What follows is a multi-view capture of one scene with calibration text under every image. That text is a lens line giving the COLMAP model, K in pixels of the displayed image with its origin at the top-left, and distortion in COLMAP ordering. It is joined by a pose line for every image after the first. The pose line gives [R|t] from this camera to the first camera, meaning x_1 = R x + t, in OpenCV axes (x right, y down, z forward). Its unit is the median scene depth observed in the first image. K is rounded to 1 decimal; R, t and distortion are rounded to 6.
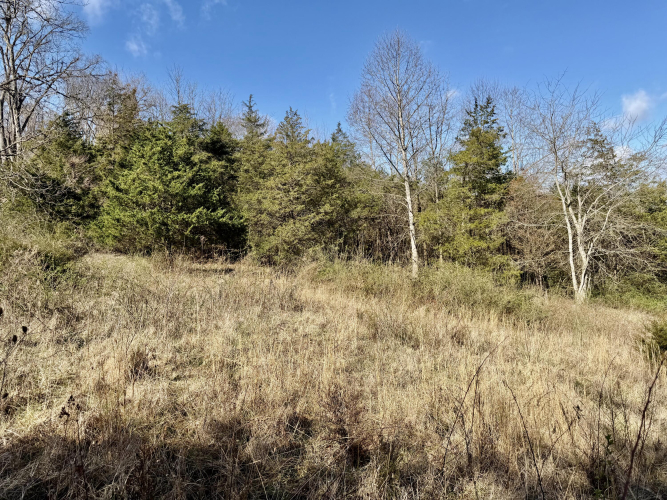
lens RADIAL K [[461.4, 0, 329.0], [0, 461.4, 249.8], [0, 0, 1]] dist [0.081022, -0.112445]
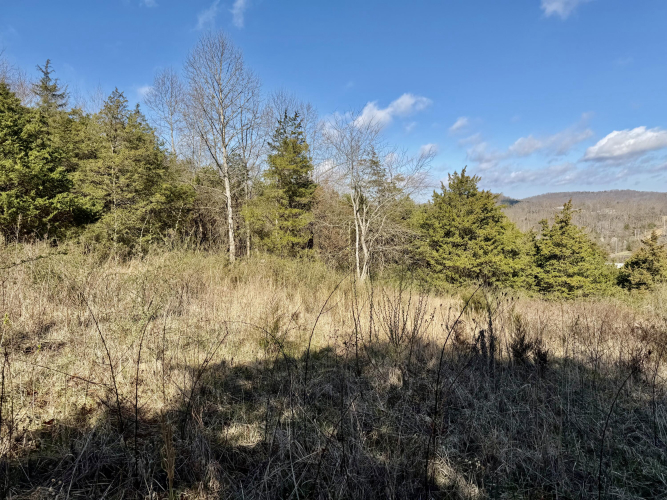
lens RADIAL K [[461.4, 0, 337.6], [0, 461.4, 258.1], [0, 0, 1]] dist [0.081022, -0.112445]
pose [[0.860931, 0.012627, 0.508564, -0.165885], [-0.032615, 0.999005, 0.030410, -0.003782], [-0.507674, -0.042768, 0.860487, -0.059118]]
